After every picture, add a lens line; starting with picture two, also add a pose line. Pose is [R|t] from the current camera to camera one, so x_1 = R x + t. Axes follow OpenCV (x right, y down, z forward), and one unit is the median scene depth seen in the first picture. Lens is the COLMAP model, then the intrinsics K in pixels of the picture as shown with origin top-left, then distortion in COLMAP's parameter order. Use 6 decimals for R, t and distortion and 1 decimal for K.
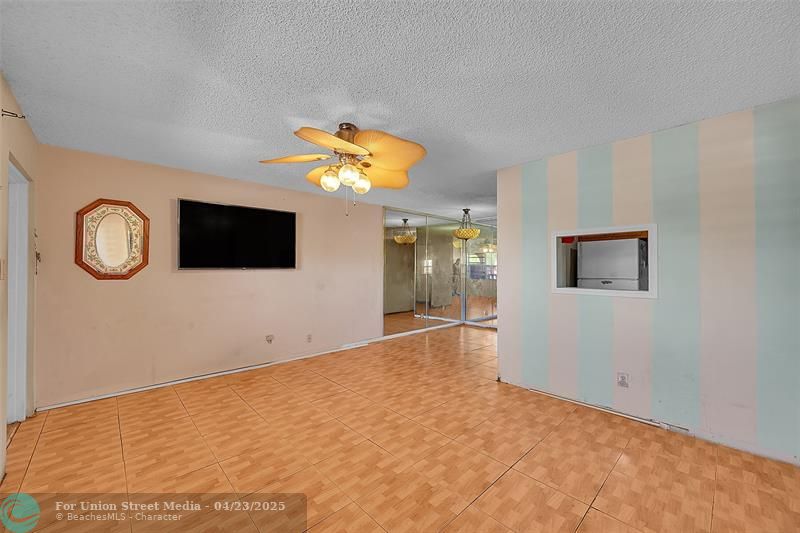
lens RADIAL K [[312.6, 0, 399.9], [0, 312.6, 274.9], [0, 0, 1]] dist [-0.007277, 0.000125]
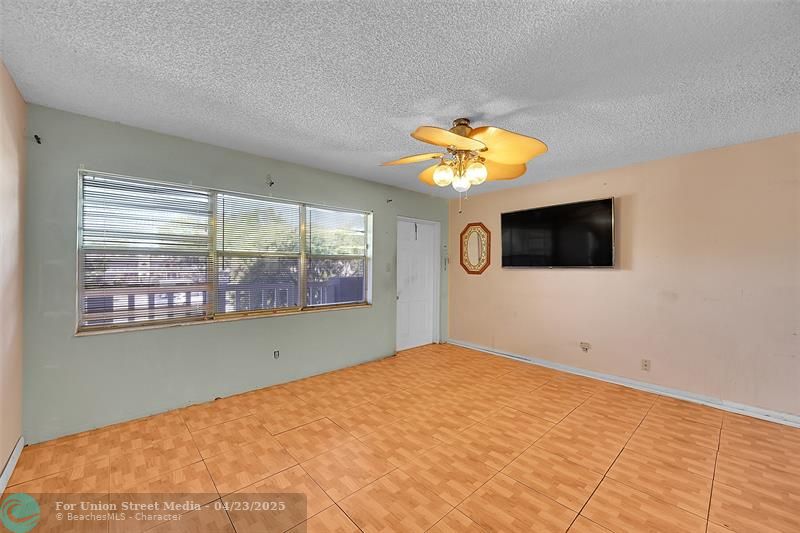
lens RADIAL K [[316.0, 0, 399.4], [0, 316.0, 266.5], [0, 0, 1]] dist [0.000995, 0.000284]
pose [[-0.022454, -0.009144, -0.999706, 0.667131], [-0.028717, 0.999551, -0.008498, 0.000754], [0.999335, 0.028518, -0.022707, 0.664494]]
